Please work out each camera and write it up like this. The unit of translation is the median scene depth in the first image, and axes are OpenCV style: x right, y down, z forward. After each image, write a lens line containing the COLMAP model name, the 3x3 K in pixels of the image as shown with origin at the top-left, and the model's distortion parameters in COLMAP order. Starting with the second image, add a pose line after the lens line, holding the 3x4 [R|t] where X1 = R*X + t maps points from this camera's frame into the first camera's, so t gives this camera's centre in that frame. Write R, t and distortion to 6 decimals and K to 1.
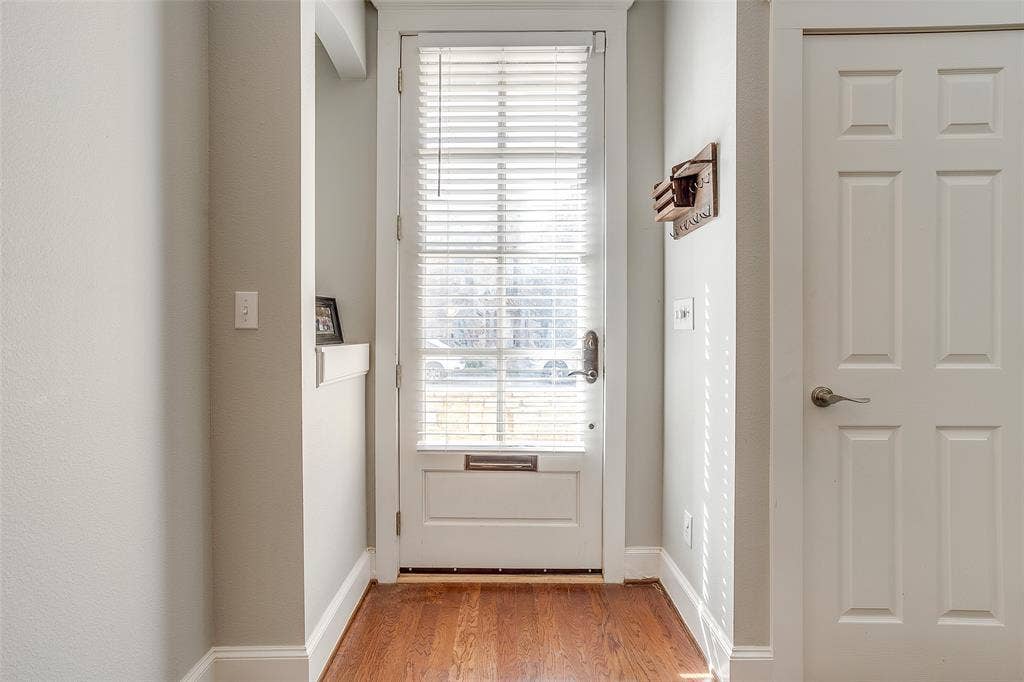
lens RADIAL K [[512.3, 0, 475.2], [0, 512.3, 369.0], [0, 0, 1]] dist [-0.040101, 0.024349]
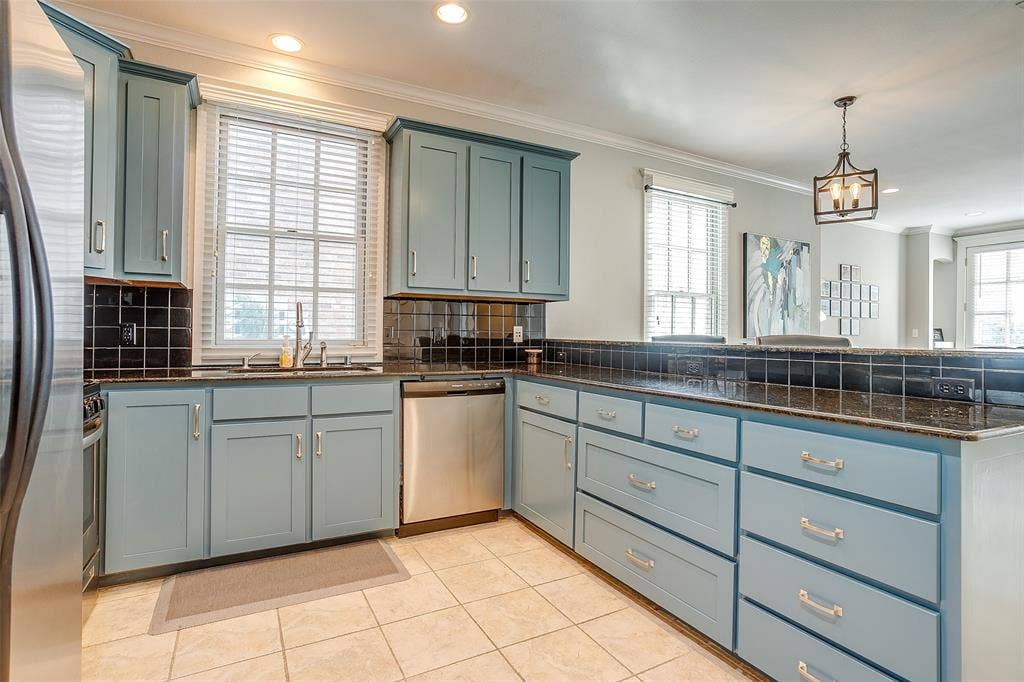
lens RADIAL K [[512.3, 0, 509.1], [0, 512.3, 336.1], [0, 0, 1]] dist [-0.040101, 0.024349]
pose [[0.485683, 0.002157, -0.874133, 1.314688], [-0.019769, 0.999768, -0.008516, 0.003362], [0.873912, 0.021416, 0.485613, -3.286443]]
